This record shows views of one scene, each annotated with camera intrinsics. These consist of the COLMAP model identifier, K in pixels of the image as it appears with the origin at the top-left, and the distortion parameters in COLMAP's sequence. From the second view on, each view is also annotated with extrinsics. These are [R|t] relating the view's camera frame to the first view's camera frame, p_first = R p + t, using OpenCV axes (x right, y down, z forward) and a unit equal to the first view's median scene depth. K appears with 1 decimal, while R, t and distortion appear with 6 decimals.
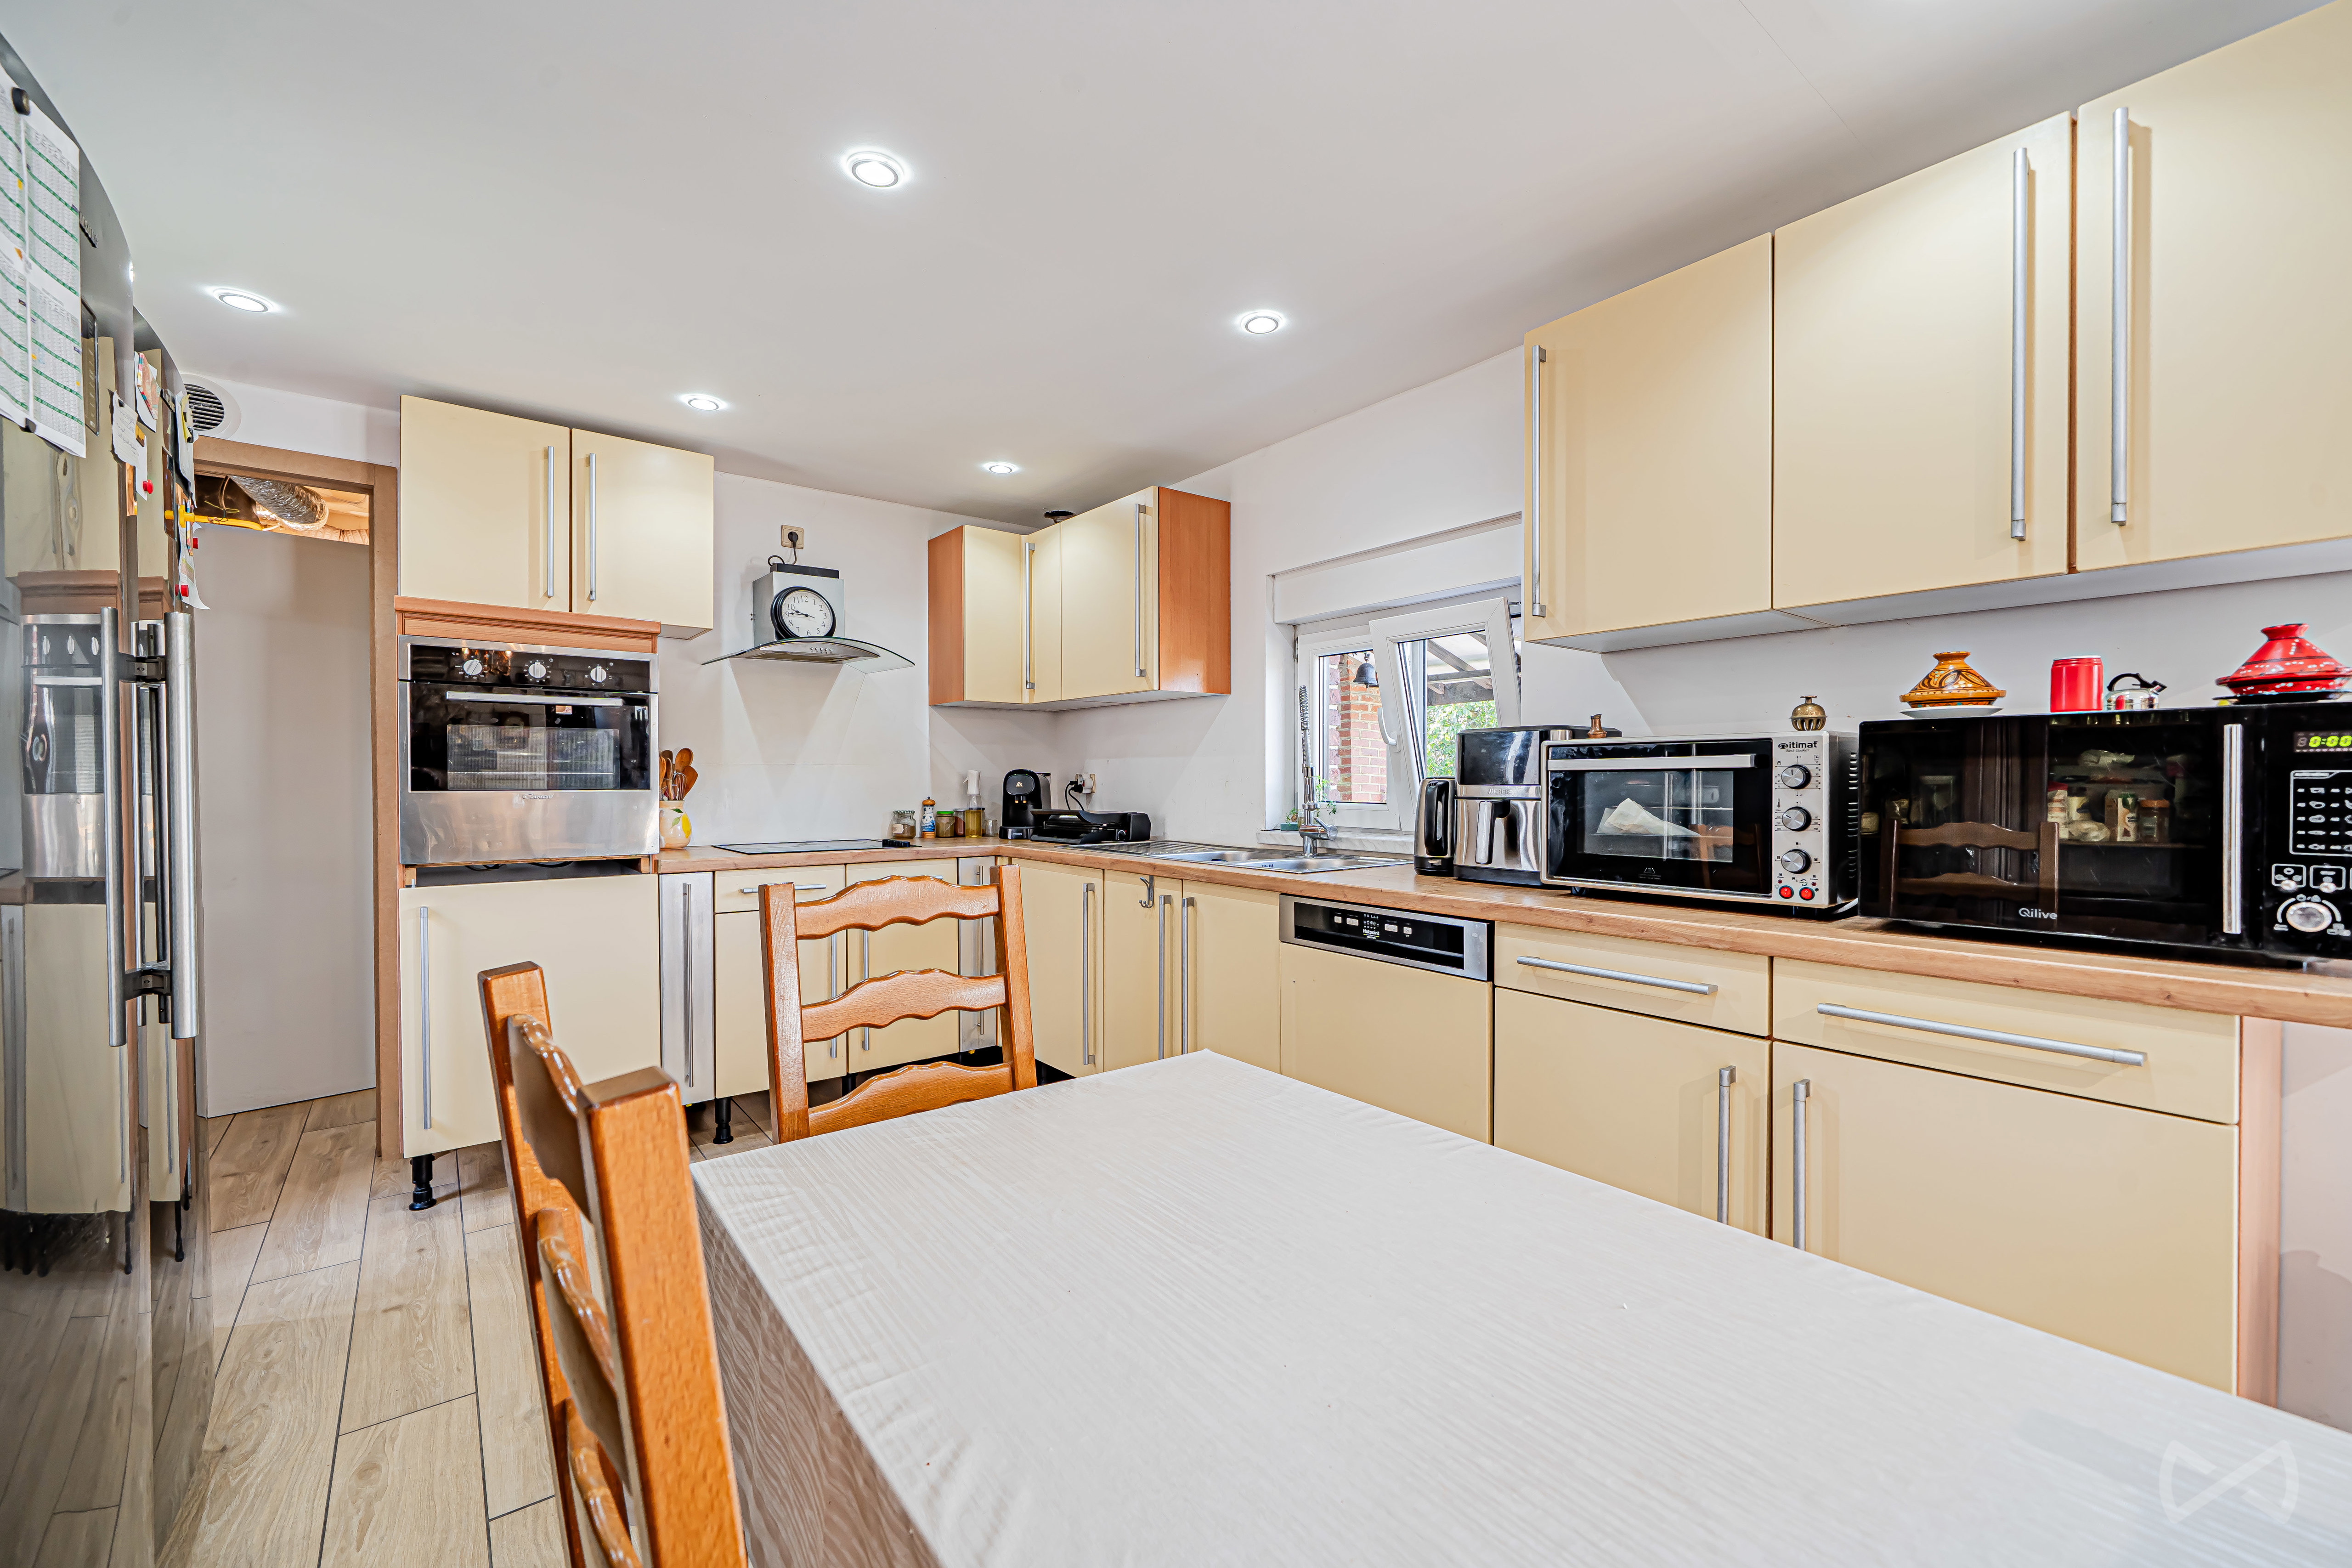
lens RADIAL K [[941.9, 0, 1176.7], [0, 941.9, 786.2], [0, 0, 1]] dist [-0.003666, -0.000264]
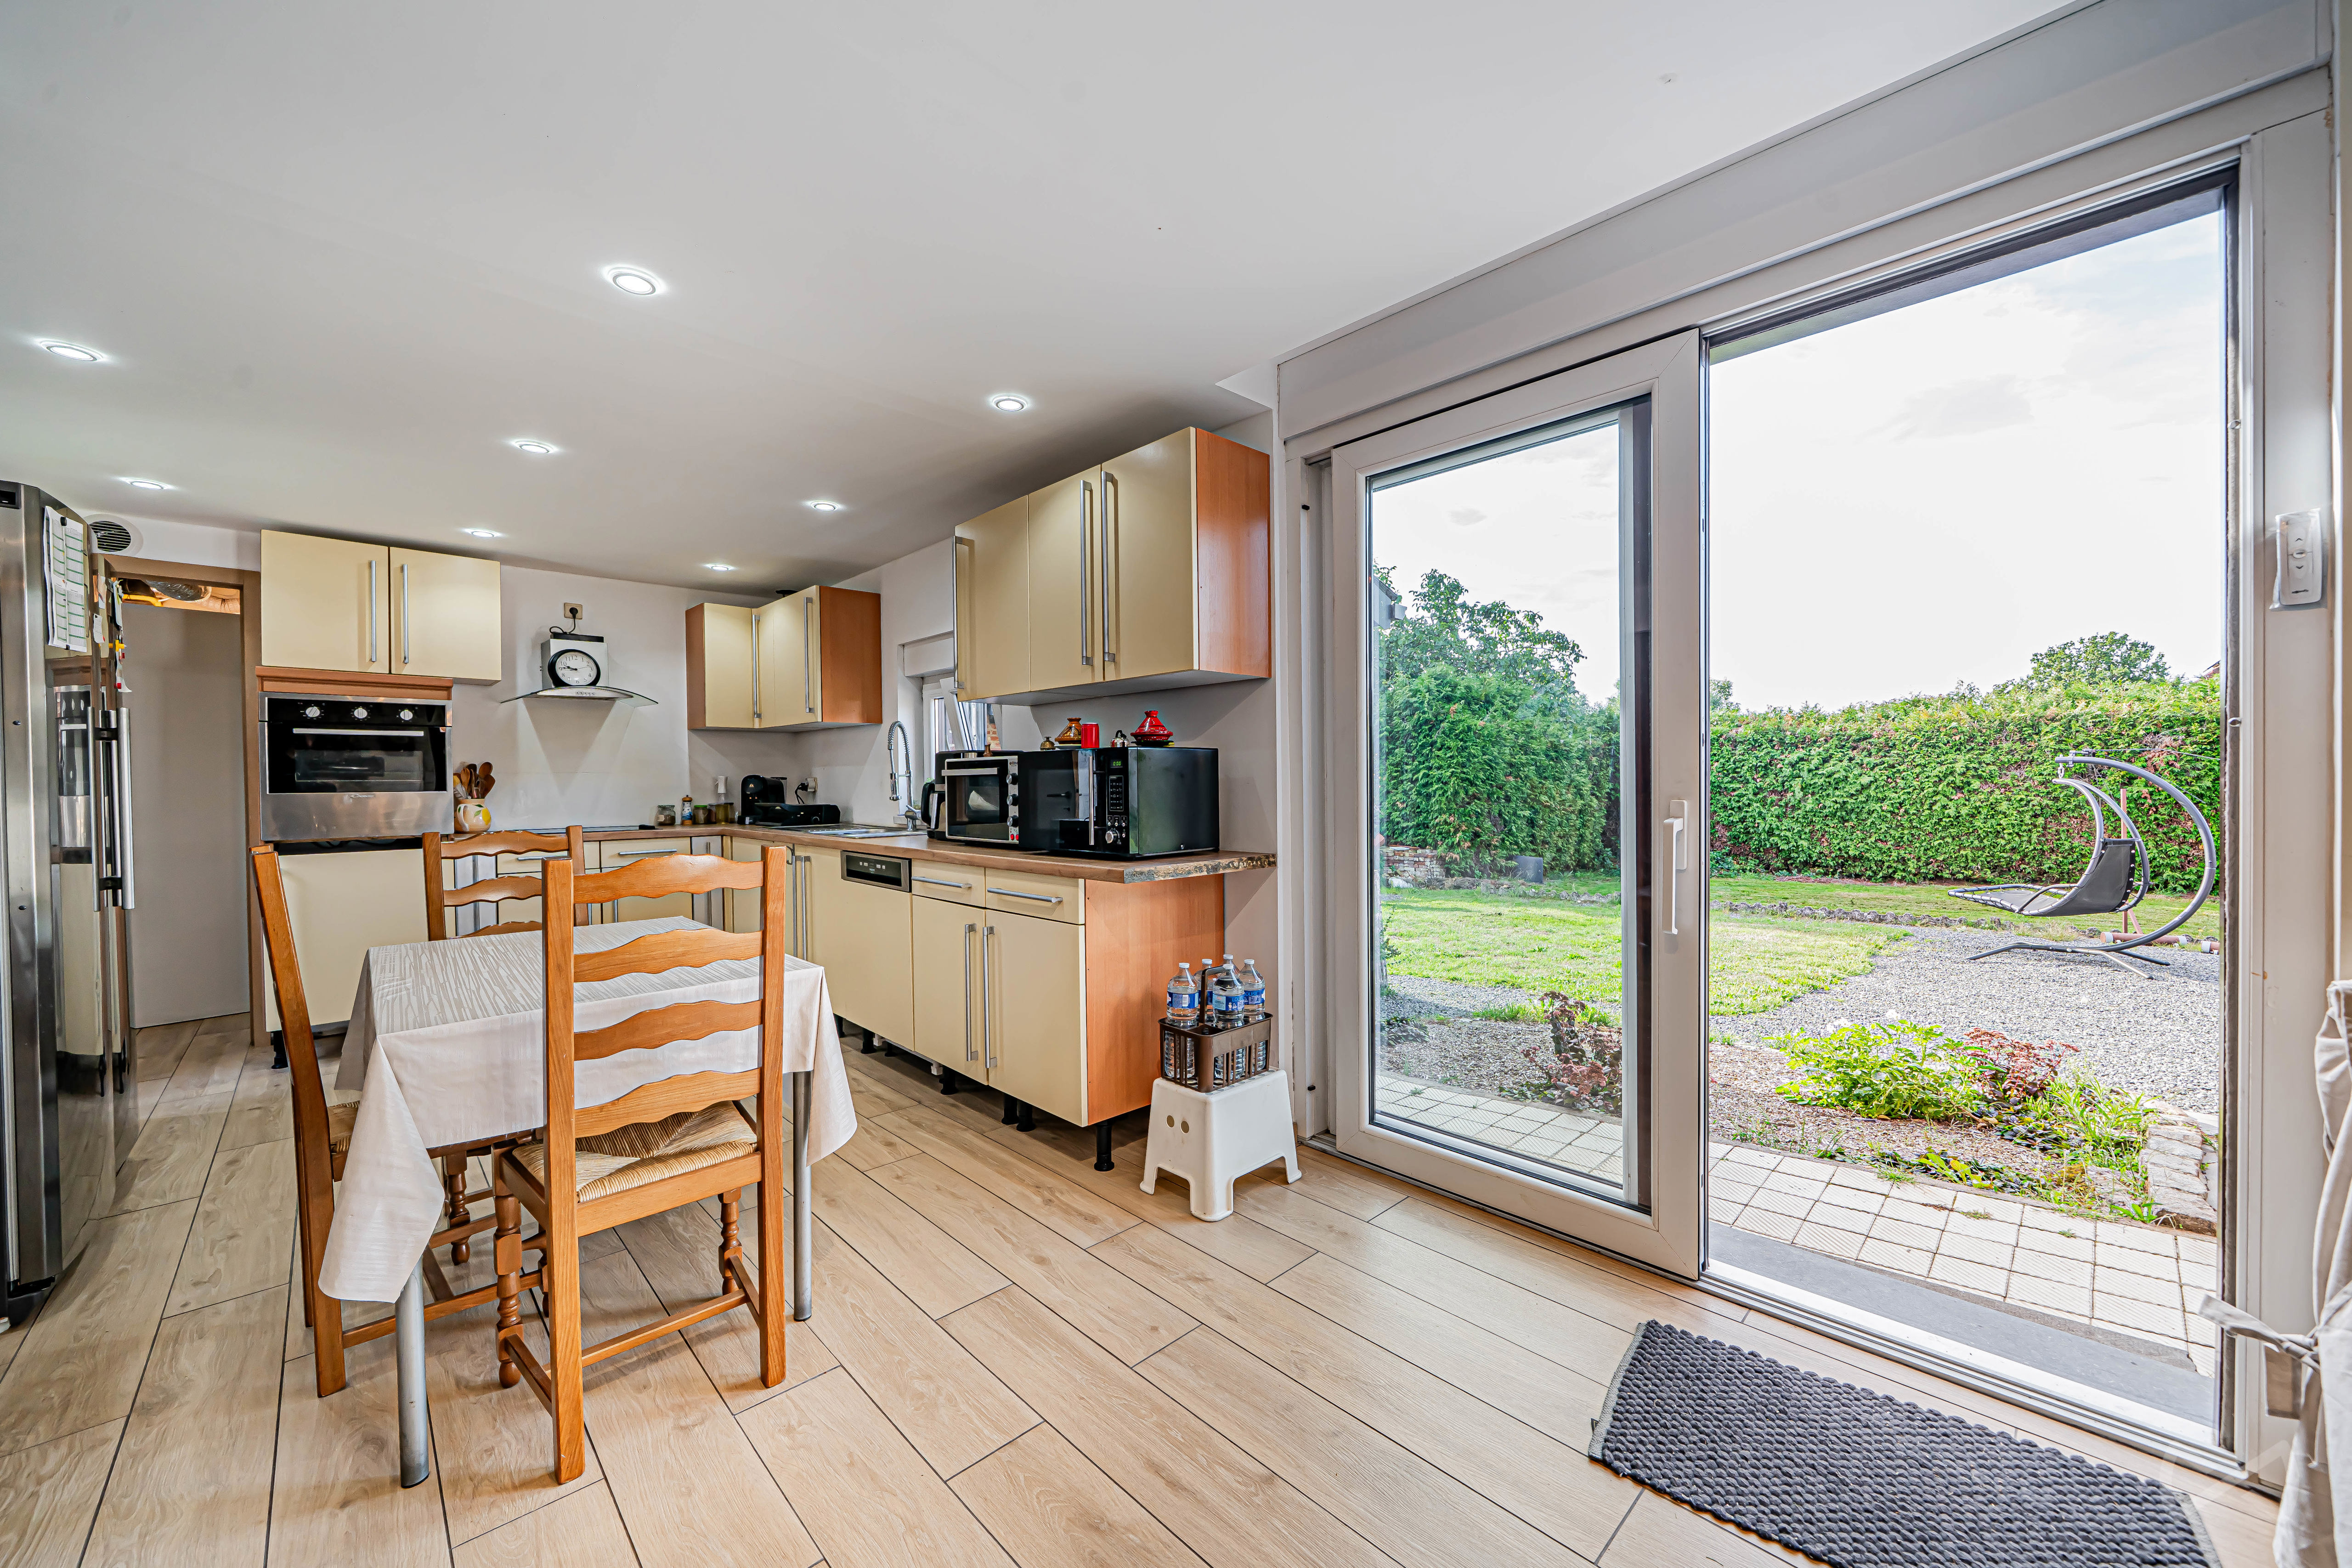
lens RADIAL K [[876.7, 0, 1177.6], [0, 876.7, 788.2], [0, 0, 1]] dist [-0.002224, -0.000237]
pose [[0.995594, -0.008433, 0.093386, 0.418977], [0.008147, 0.999961, 0.003440, 0.003509], [-0.093412, -0.002664, 0.995624, -0.444116]]
